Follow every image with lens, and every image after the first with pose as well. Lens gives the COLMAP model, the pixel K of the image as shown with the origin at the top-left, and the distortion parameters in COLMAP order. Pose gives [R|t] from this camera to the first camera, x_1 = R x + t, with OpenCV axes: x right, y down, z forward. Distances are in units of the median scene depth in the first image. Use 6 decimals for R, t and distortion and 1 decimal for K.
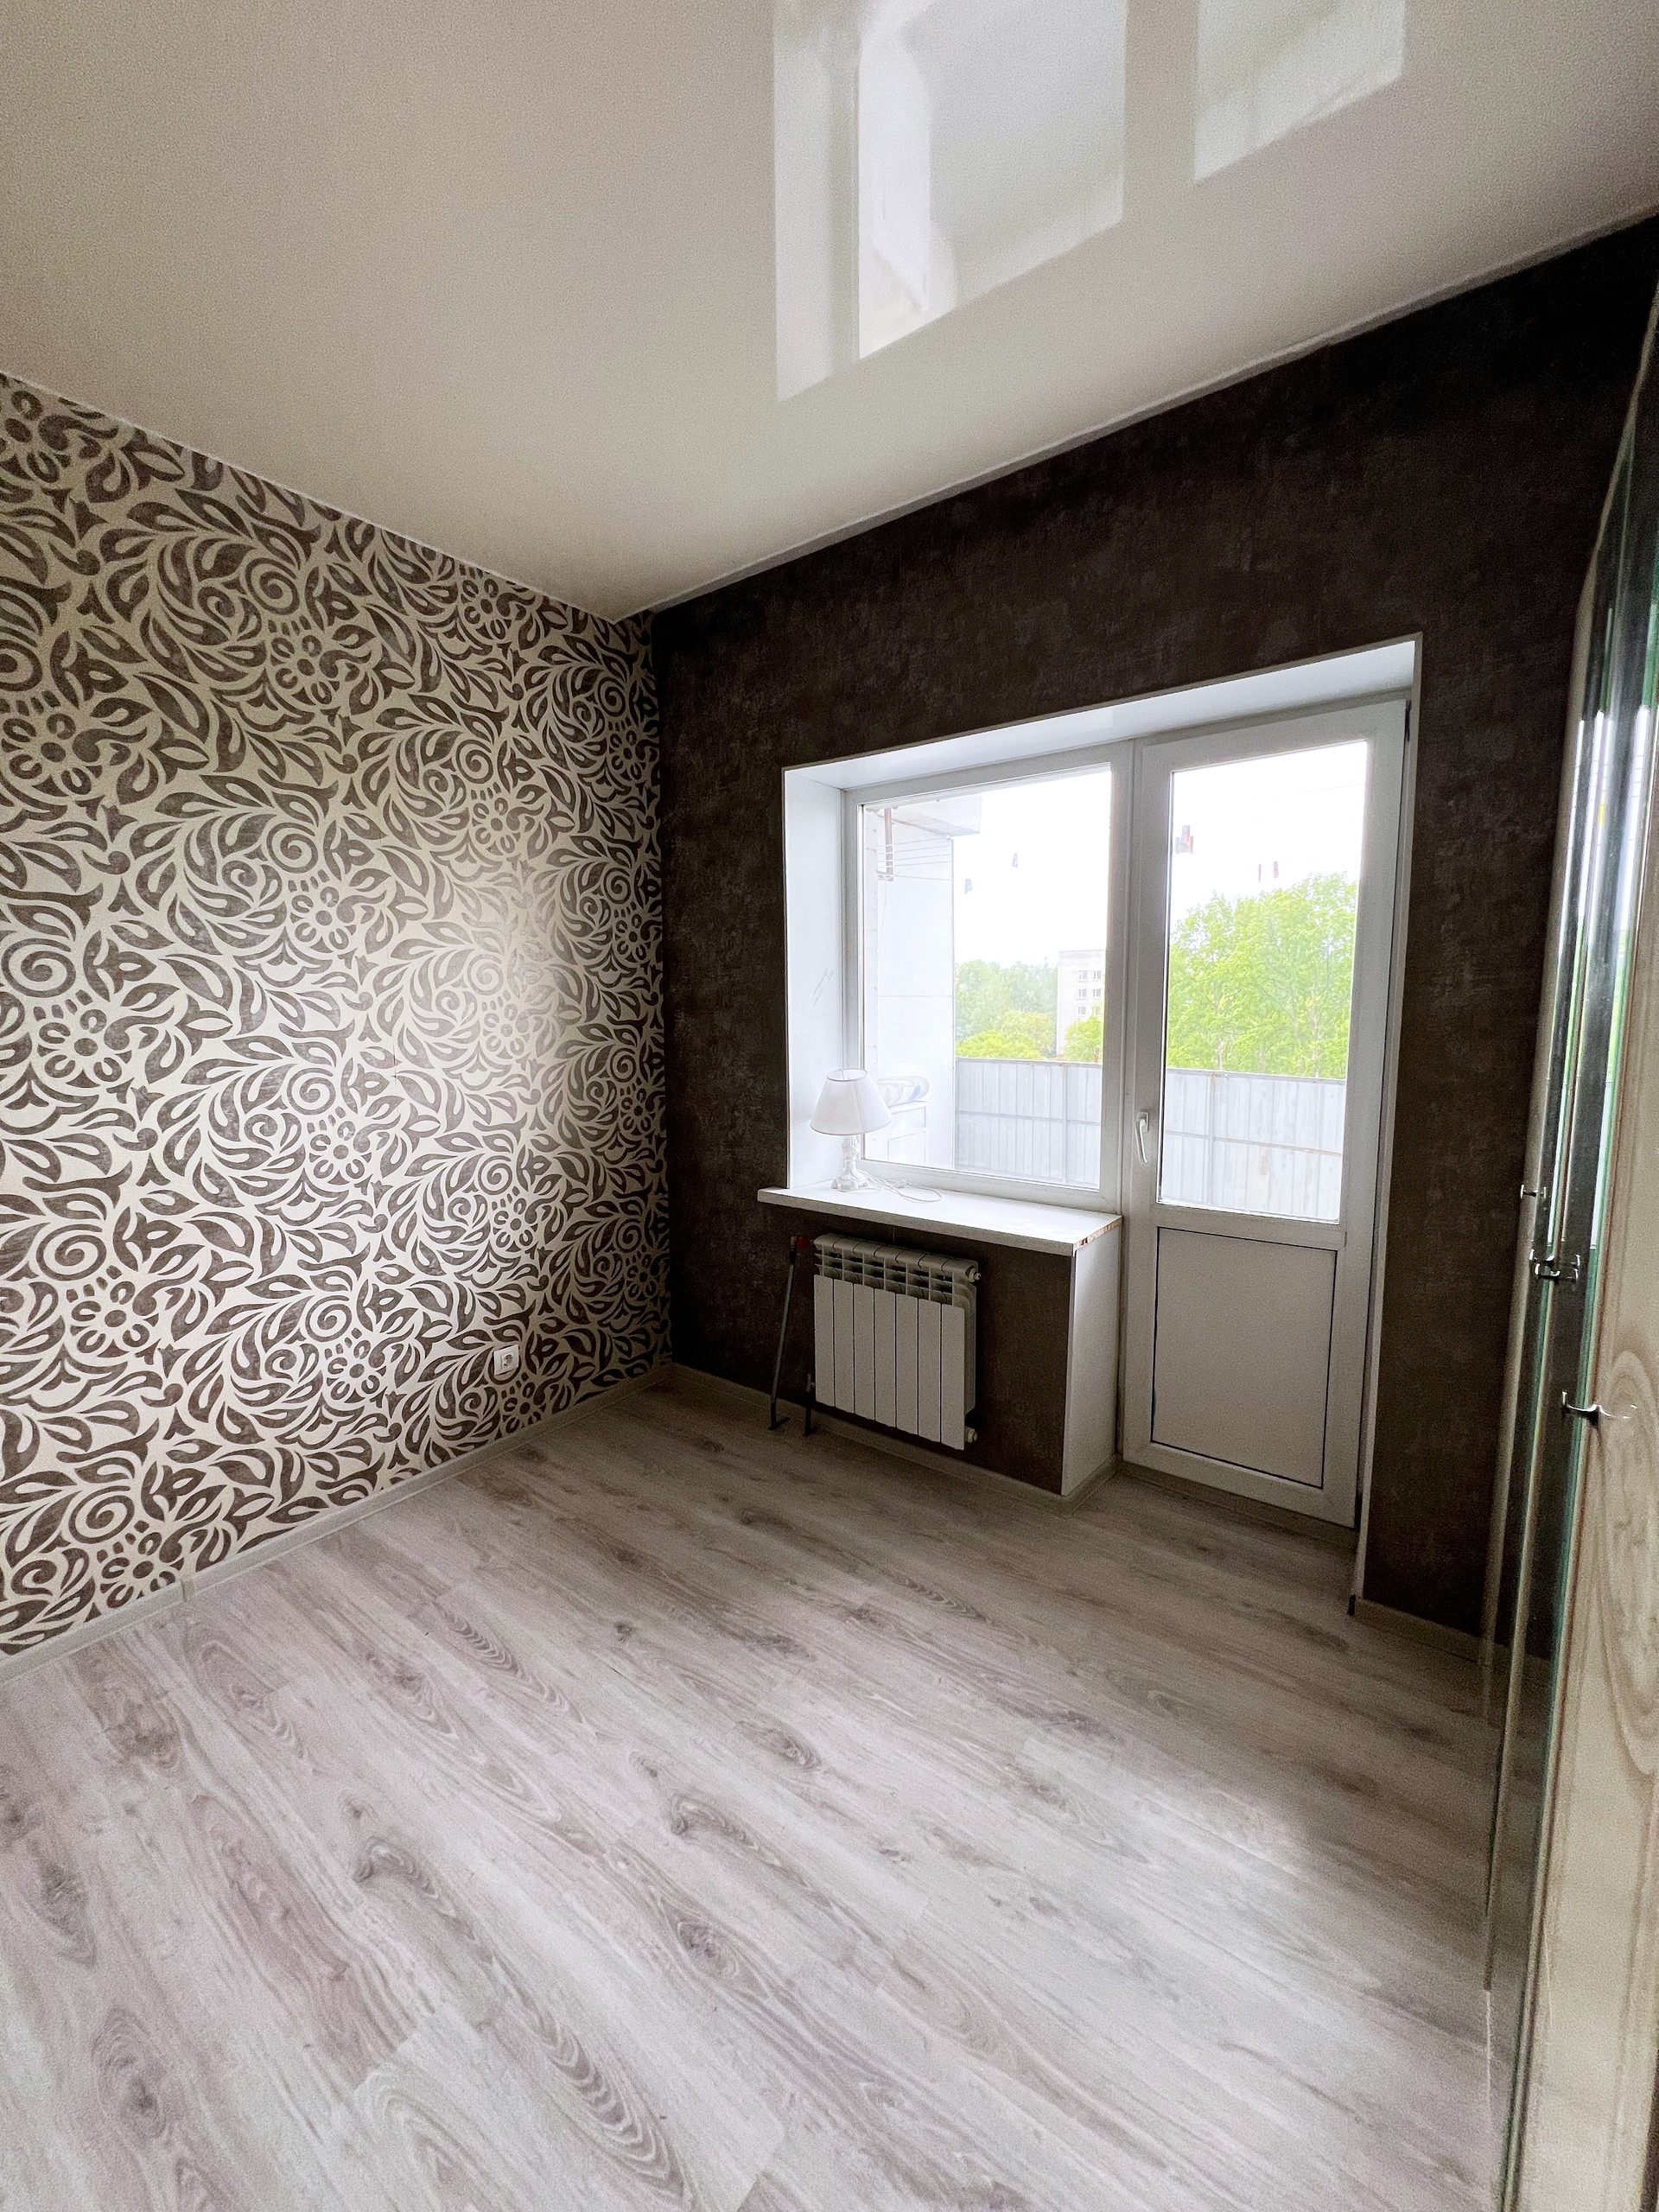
lens RADIAL K [[889.0, 0, 829.5], [0, 889.0, 1106.0], [0, 0, 1]] dist [-0.004313, -0.000215]
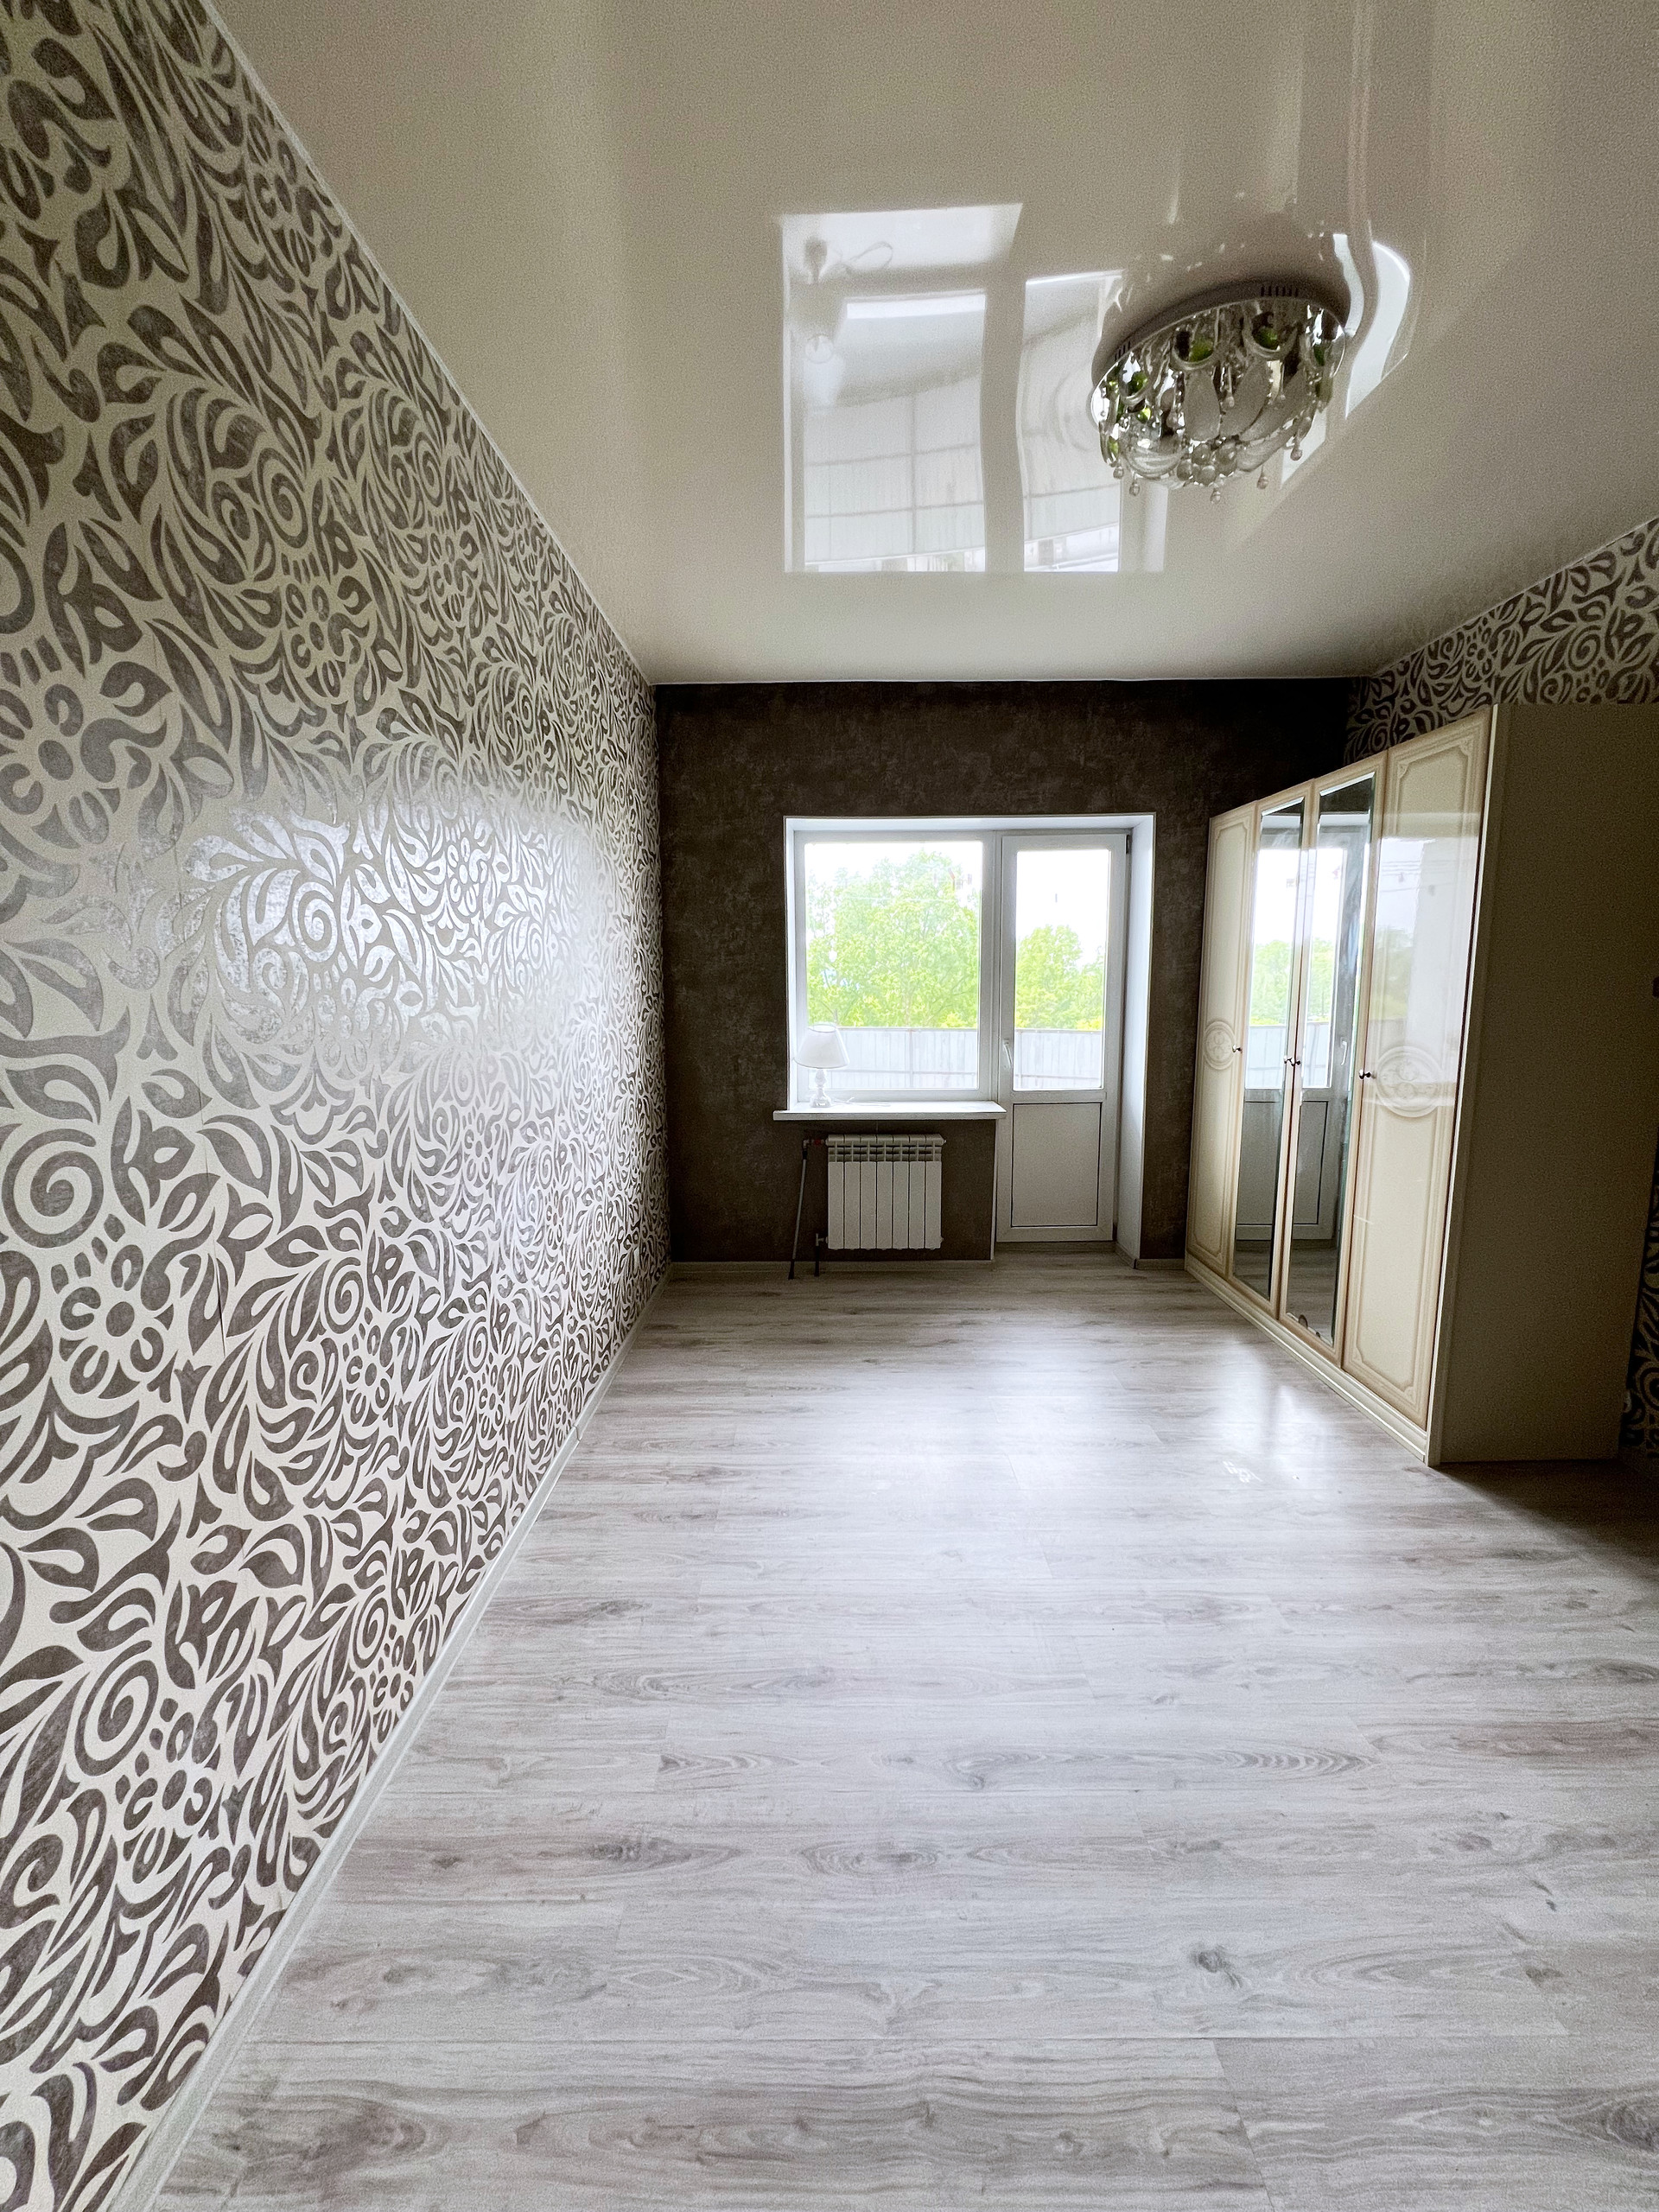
lens RADIAL K [[889.0, 0, 829.5], [0, 889.0, 1106.0], [0, 0, 1]] dist [-0.004313, -0.000215]
pose [[0.802354, -0.080914, 0.591339, -0.918400], [0.072773, 0.996638, 0.037630, 0.041594], [-0.592396, 0.012840, 0.805545, -0.207934]]
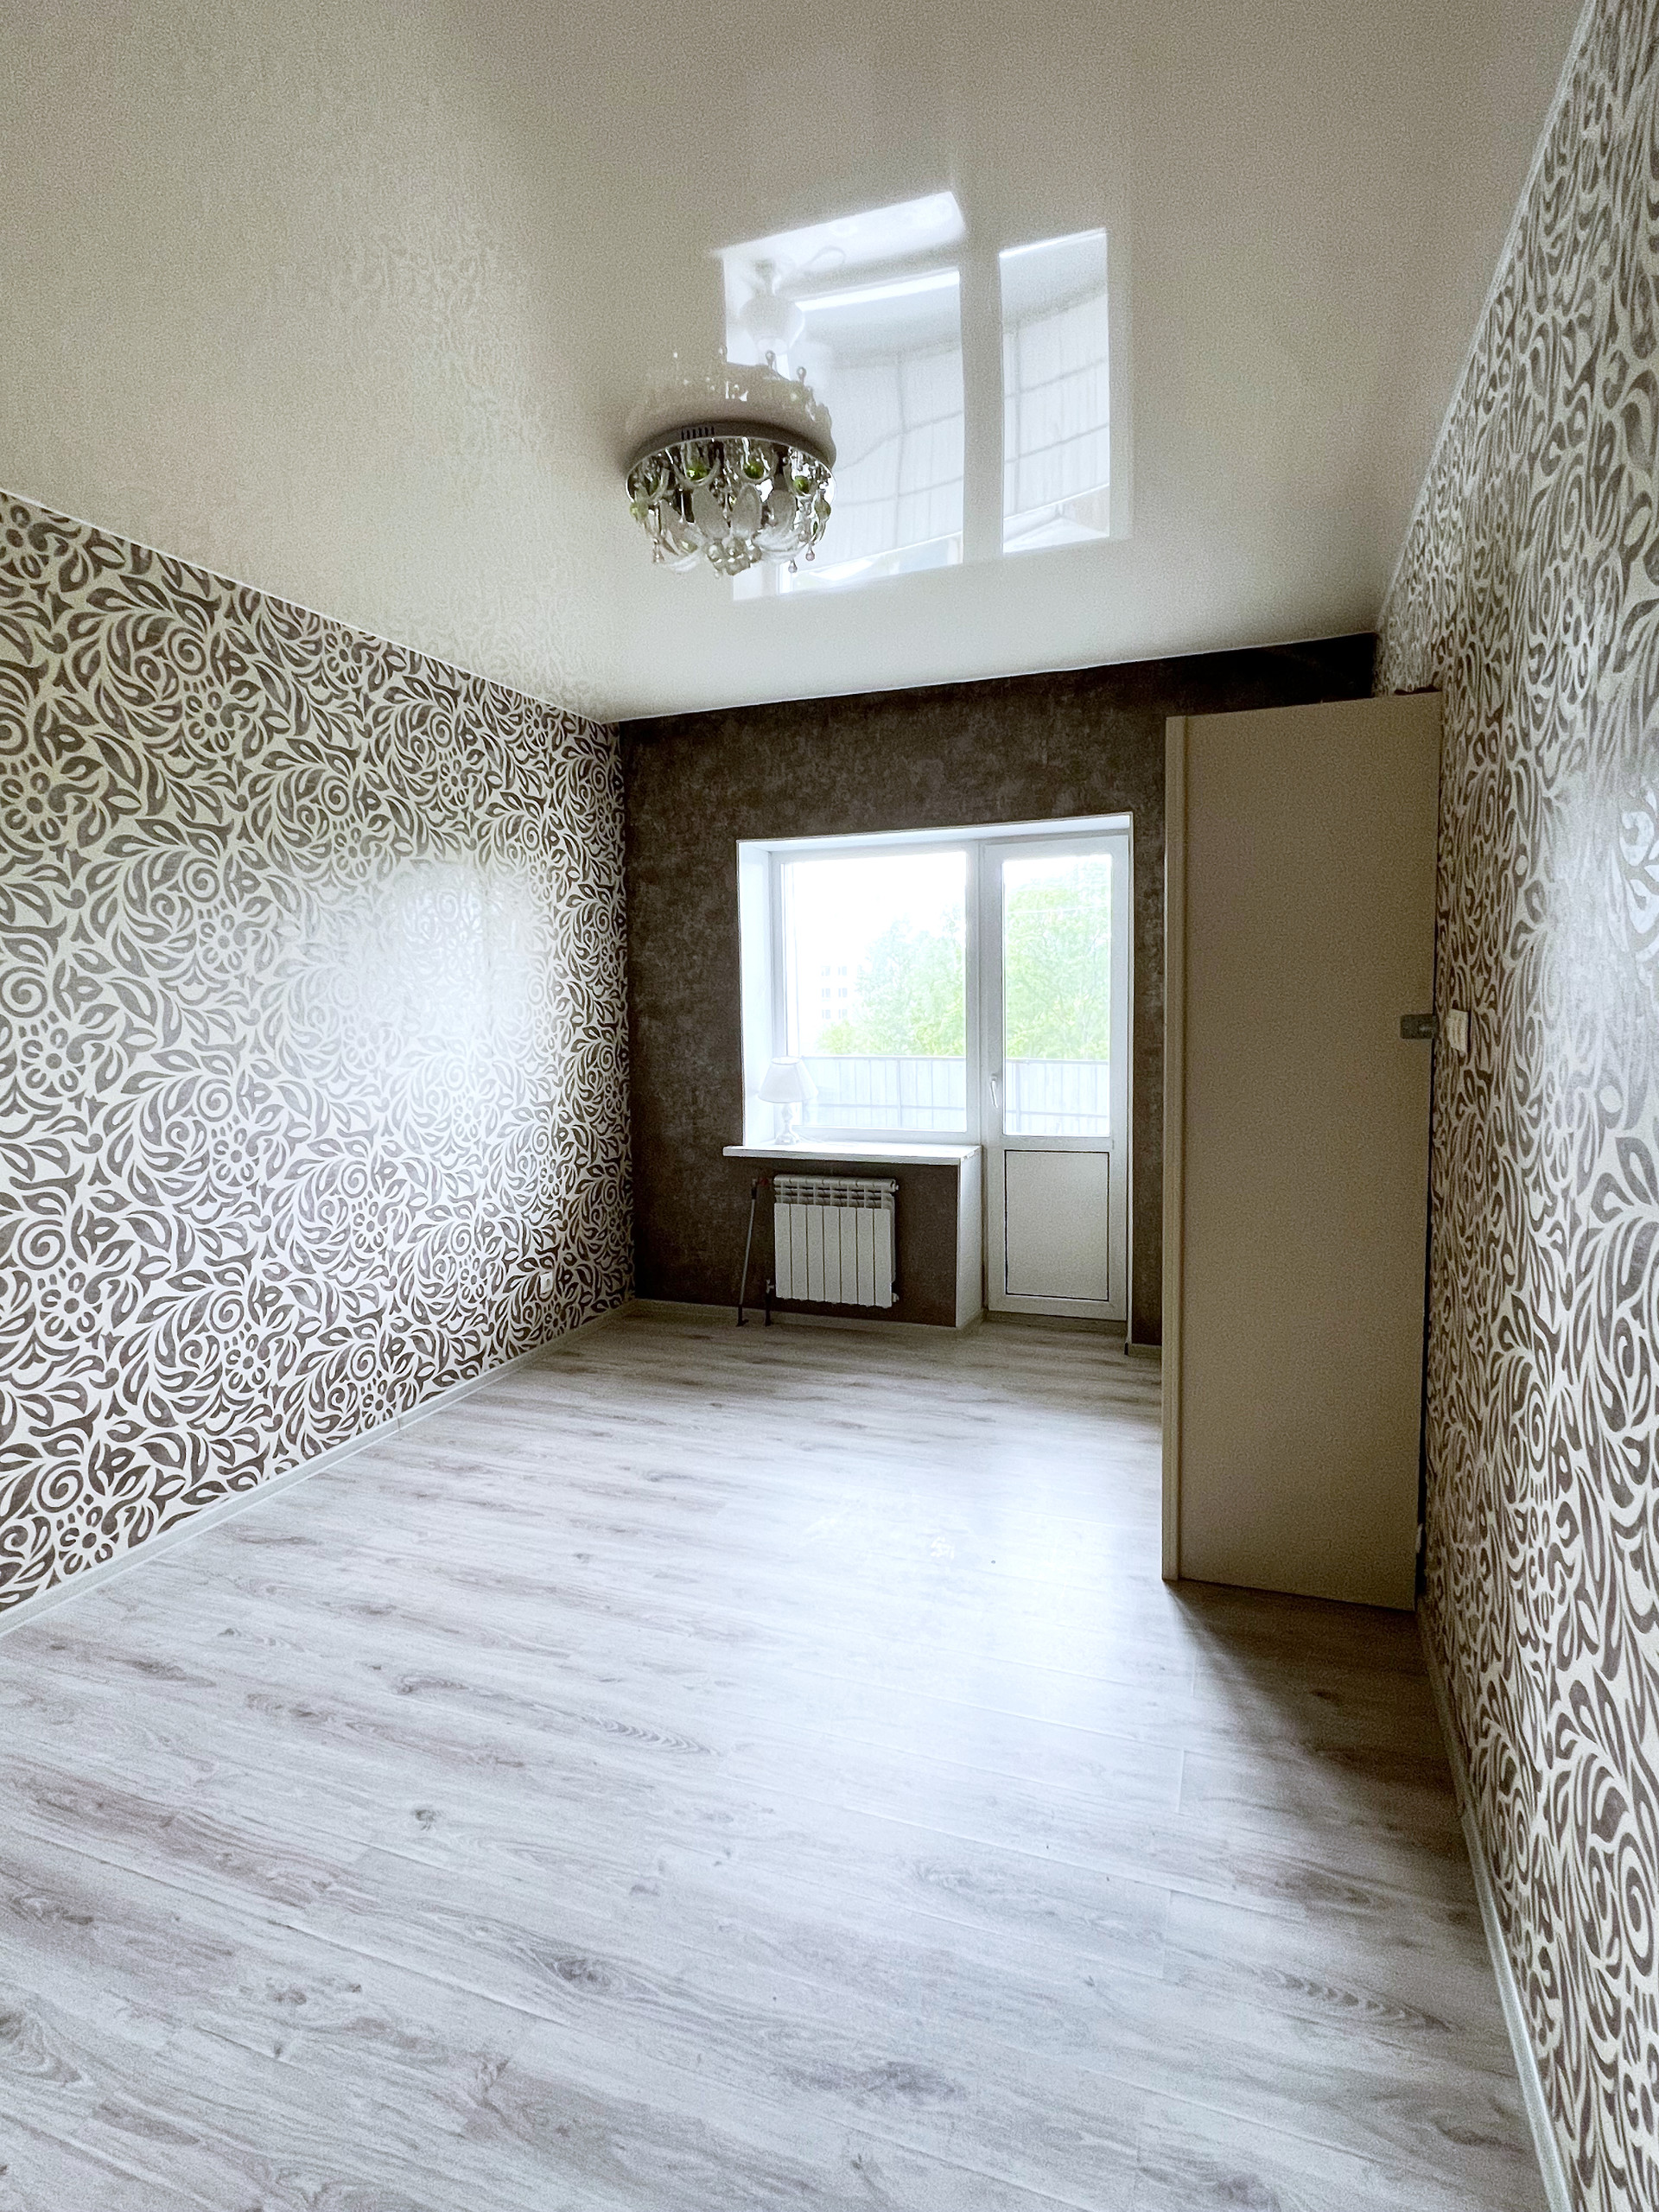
lens RADIAL K [[1143.4, 0, 826.8], [0, 1143.4, 1104.2], [0, 0, 1]] dist [-0.015189, 0.000945]
pose [[0.960934, -0.033480, 0.274746, -0.439040], [0.041772, 0.998830, -0.024383, 0.085120], [-0.273608, 0.034908, 0.961208, -0.770514]]
